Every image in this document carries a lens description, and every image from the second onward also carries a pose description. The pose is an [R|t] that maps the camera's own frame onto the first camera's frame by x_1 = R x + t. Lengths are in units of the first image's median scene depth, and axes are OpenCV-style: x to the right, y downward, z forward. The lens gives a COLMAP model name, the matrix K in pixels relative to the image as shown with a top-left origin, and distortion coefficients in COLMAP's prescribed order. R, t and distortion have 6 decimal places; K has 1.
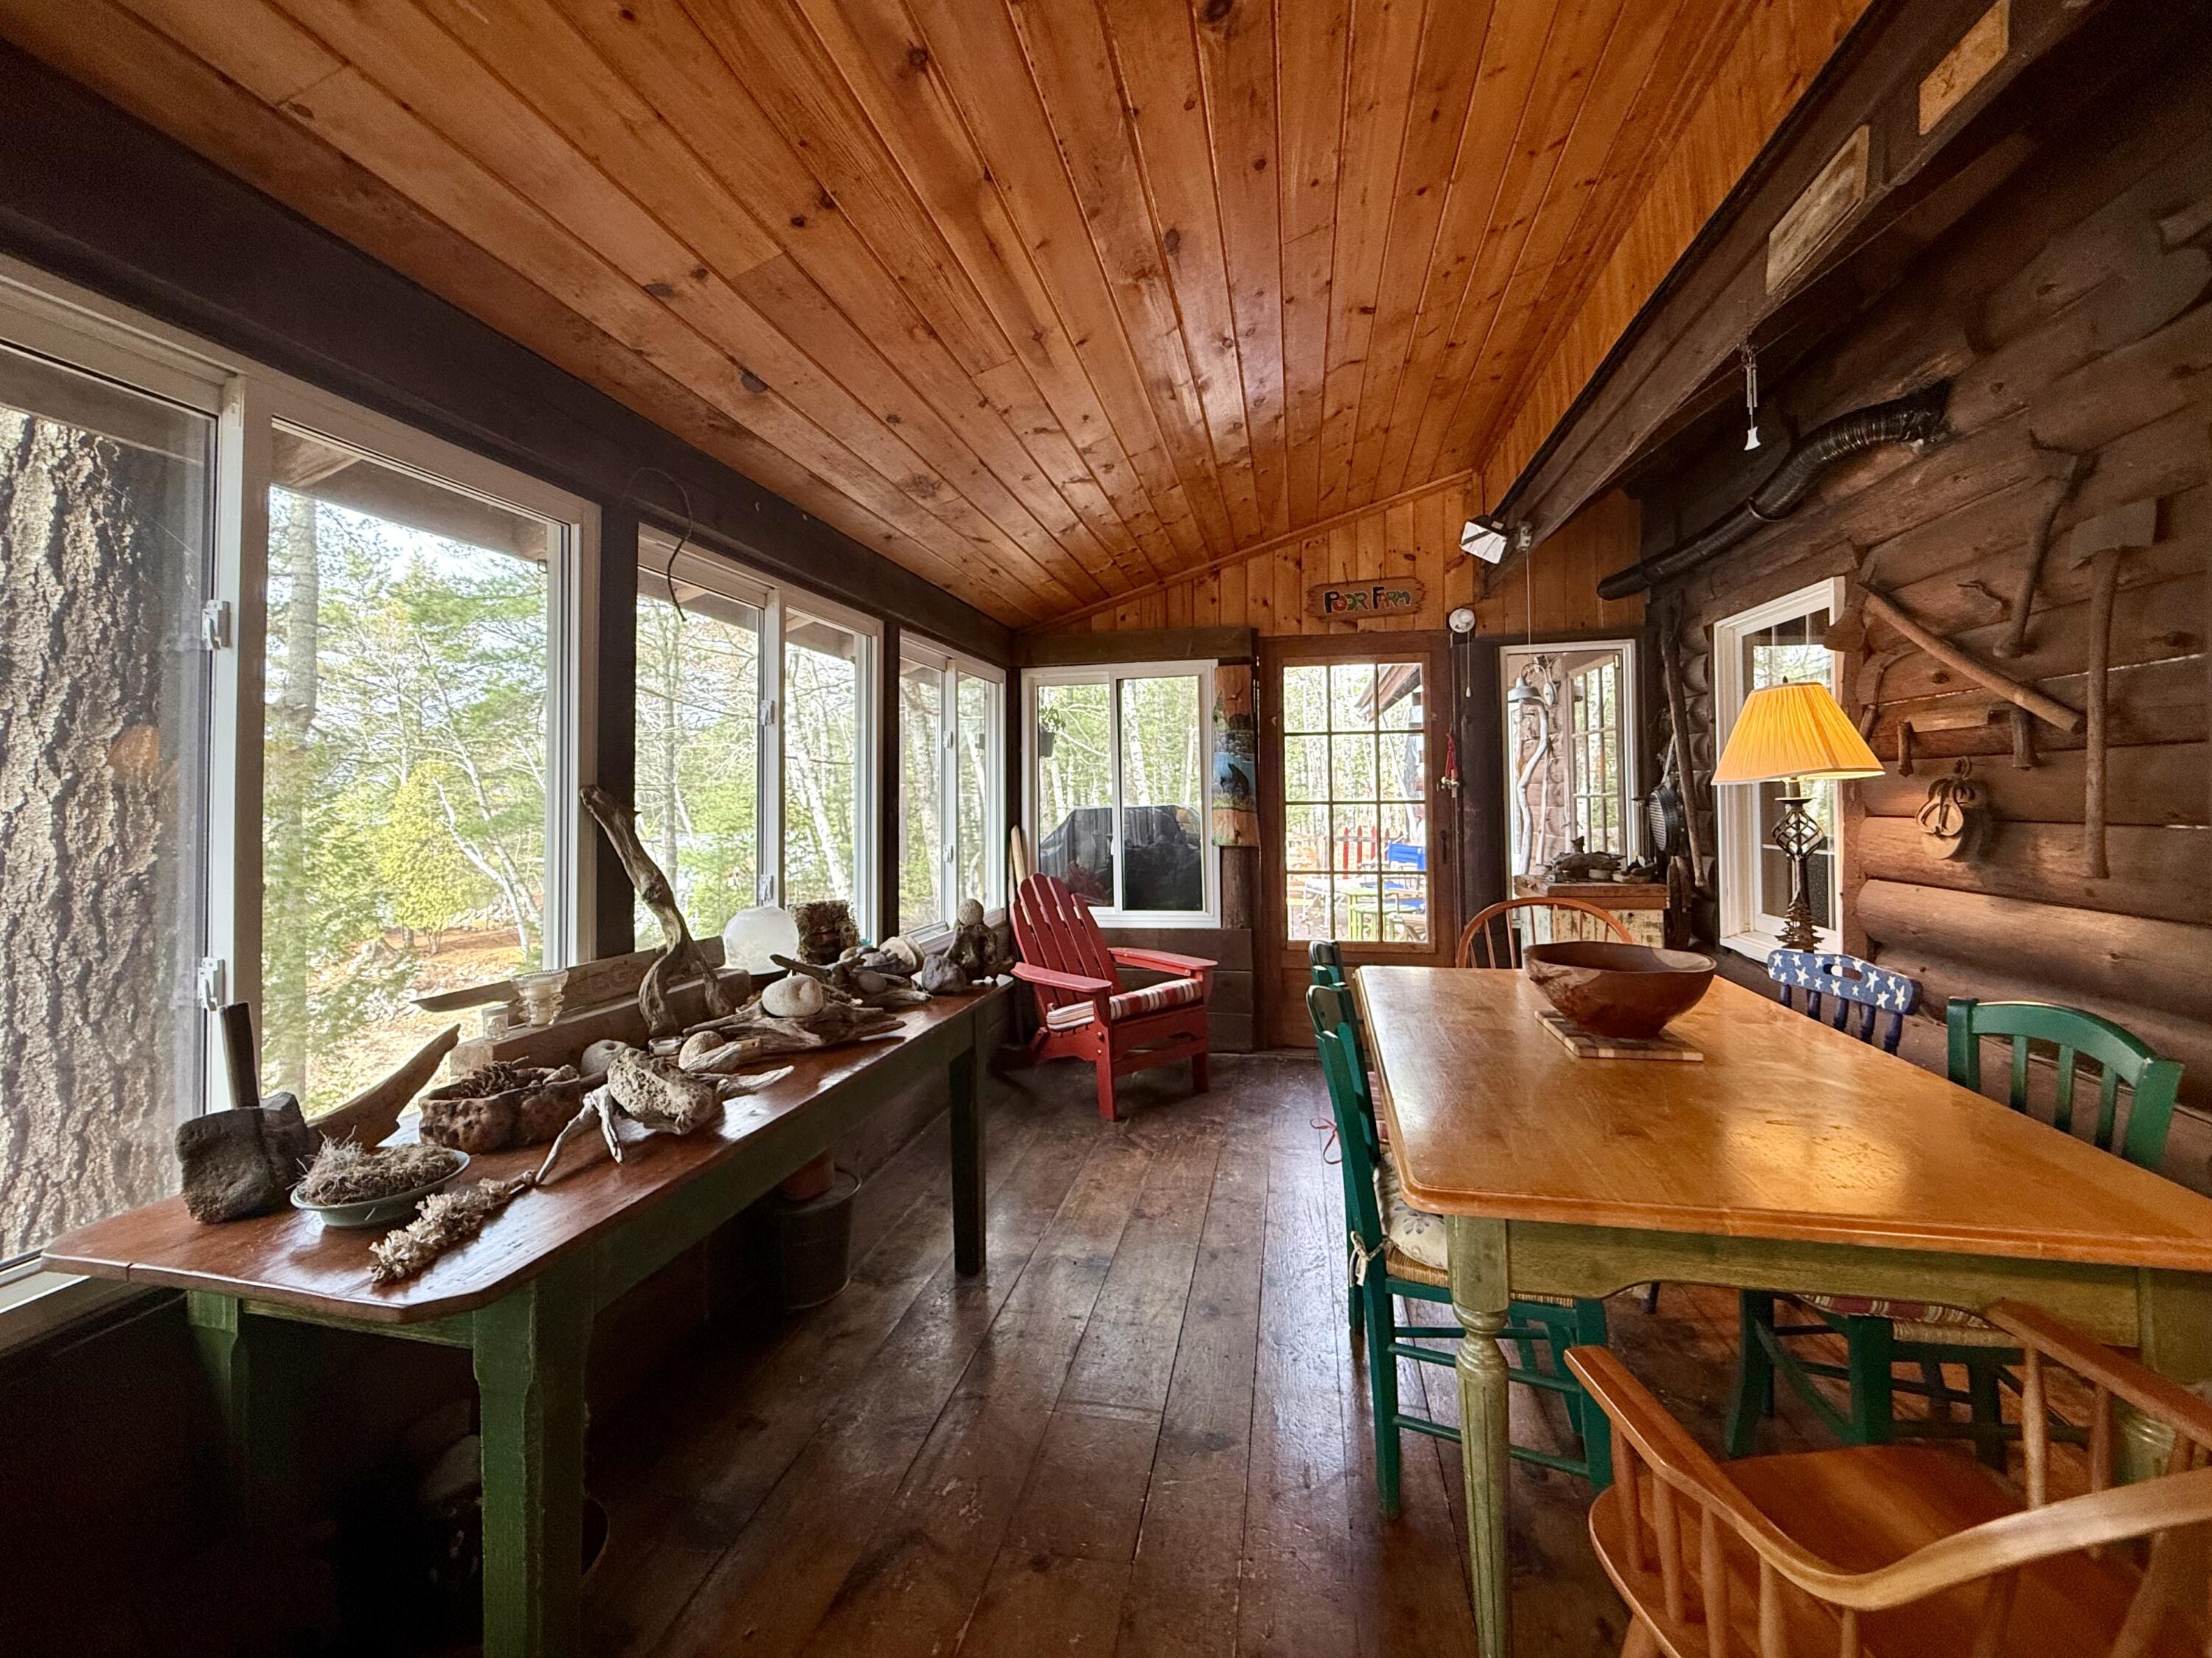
lens RADIAL K [[887.6, 0, 1108.2], [0, 887.6, 785.4], [0, 0, 1]] dist [0.000758, -0.000024]
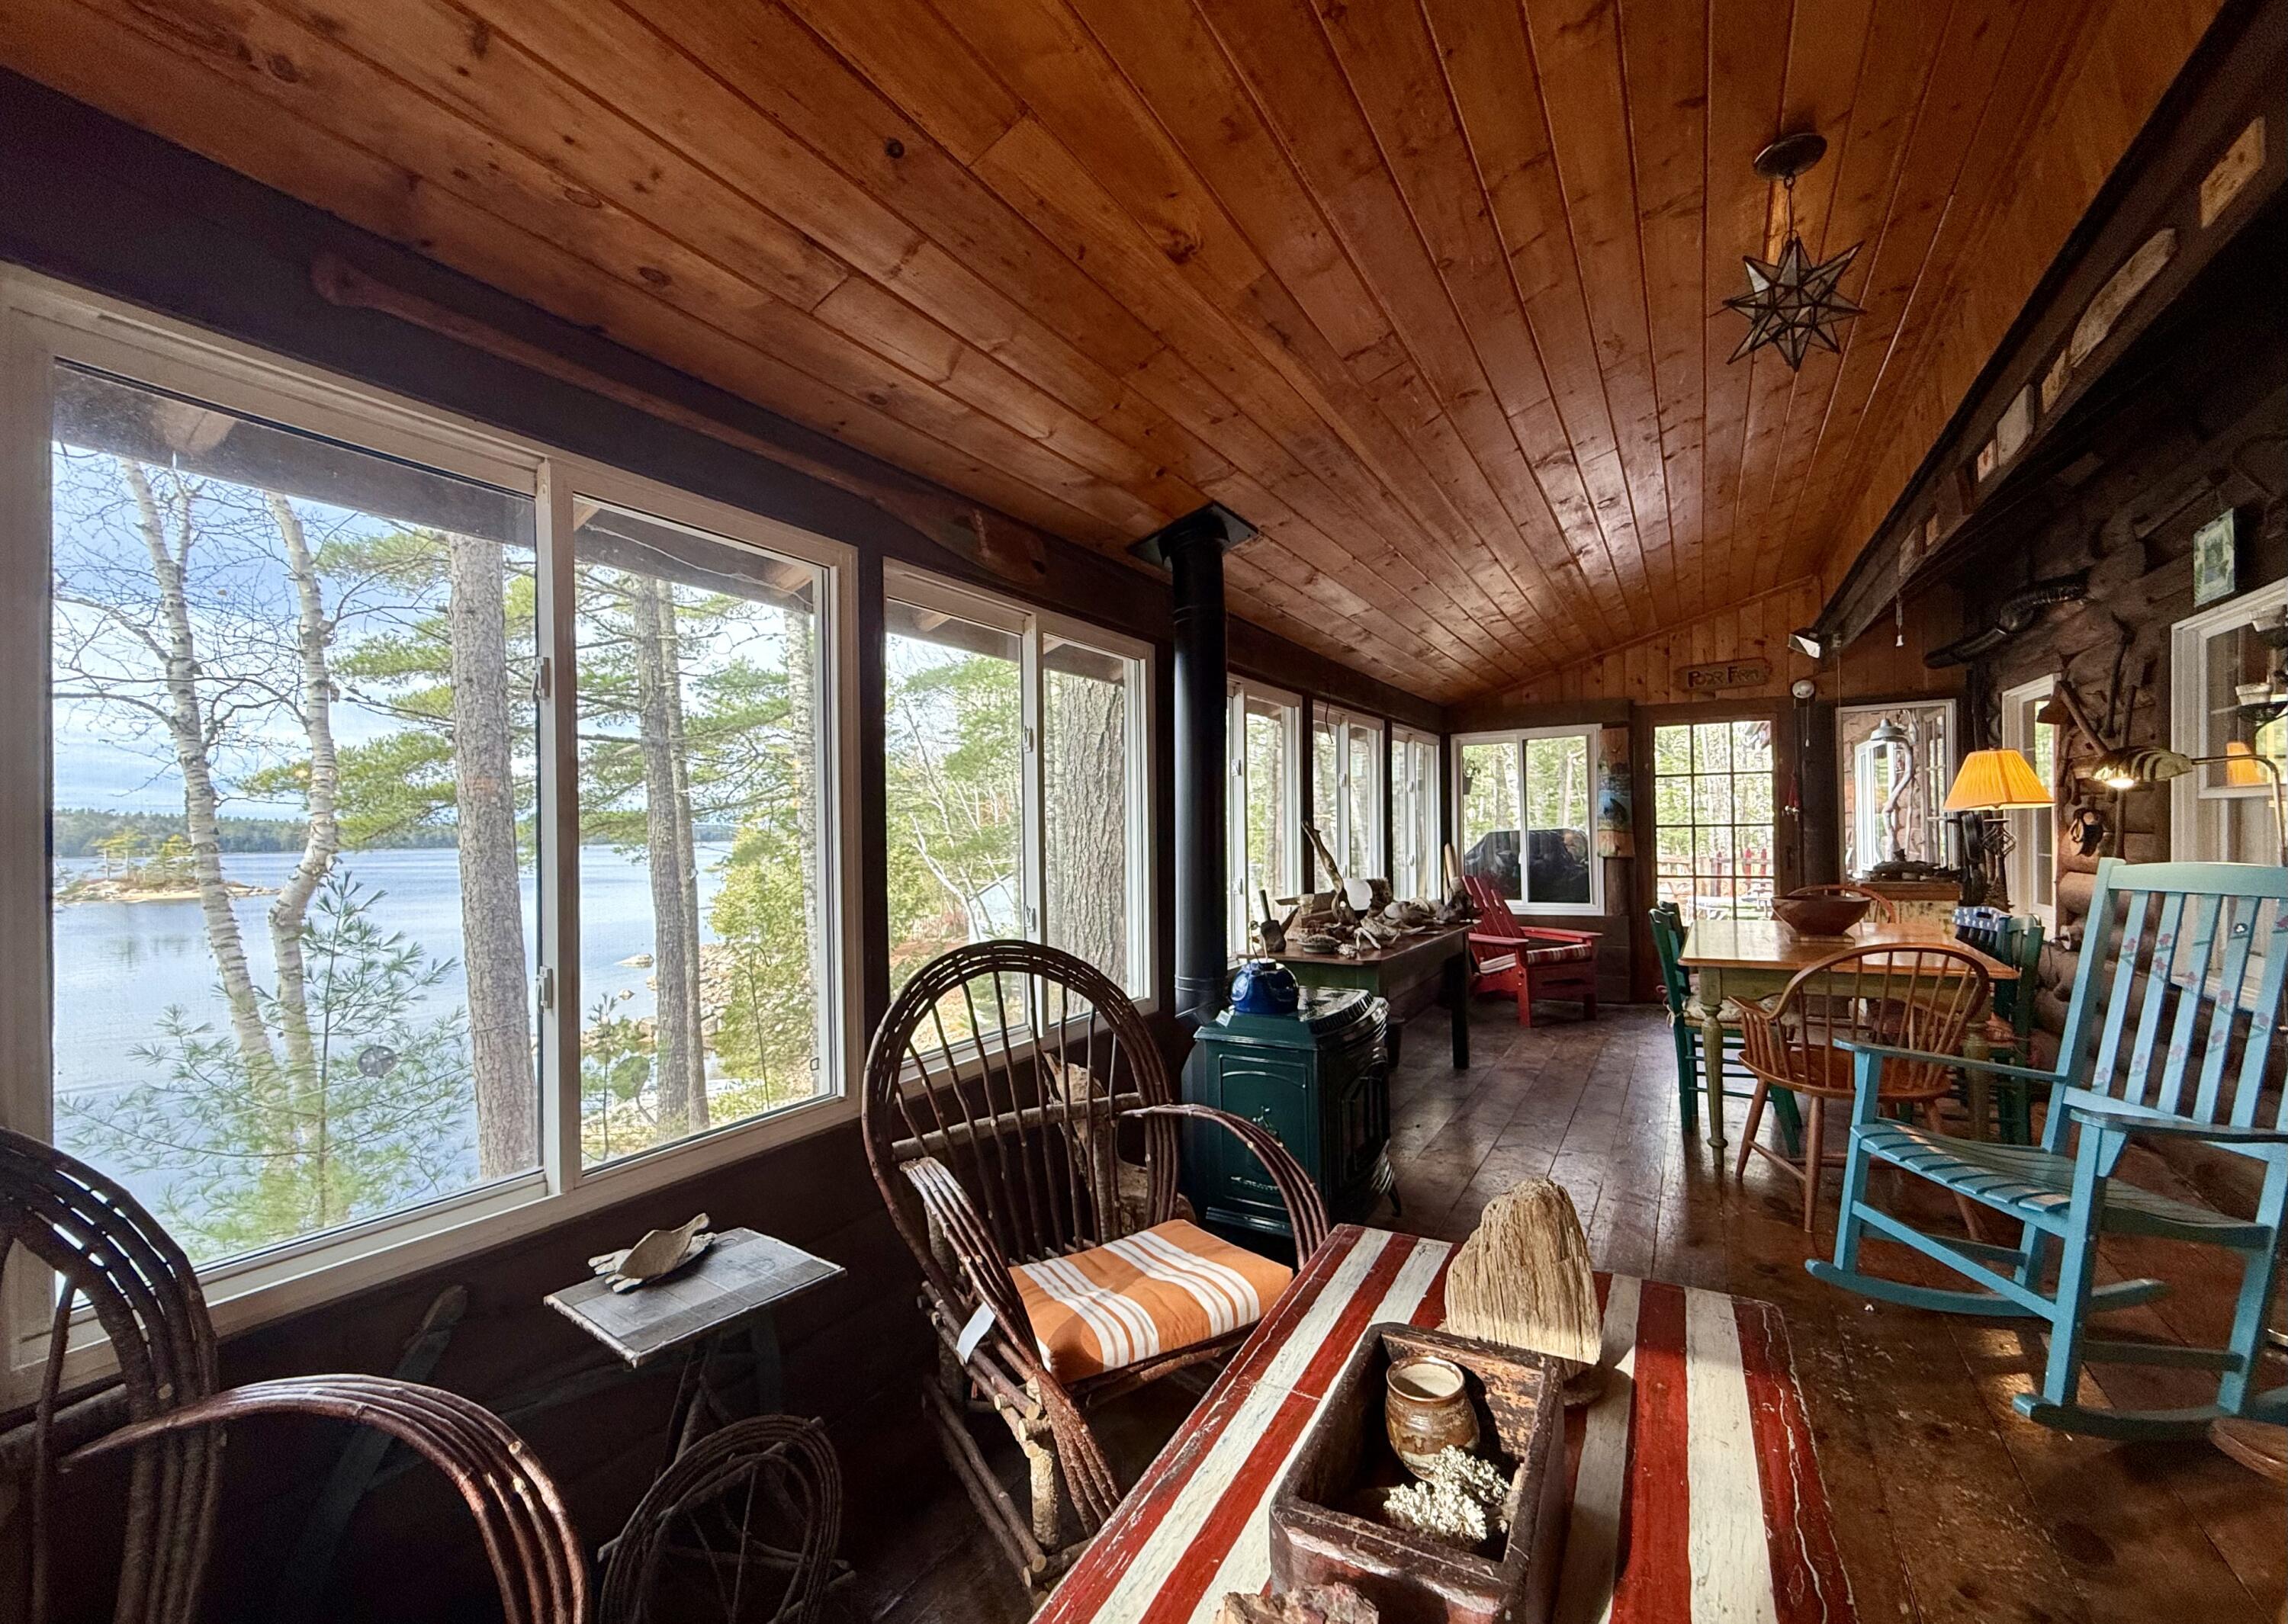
lens RADIAL K [[934.6, 0, 1141.1], [0, 934.6, 830.8], [0, 0, 1]] dist [0.001023, -0.000197]
pose [[0.946217, -0.004717, -0.323499, -0.090873], [0.010661, 0.999805, 0.016605, -0.005816], [0.323358, -0.019161, 0.946083, -0.656744]]
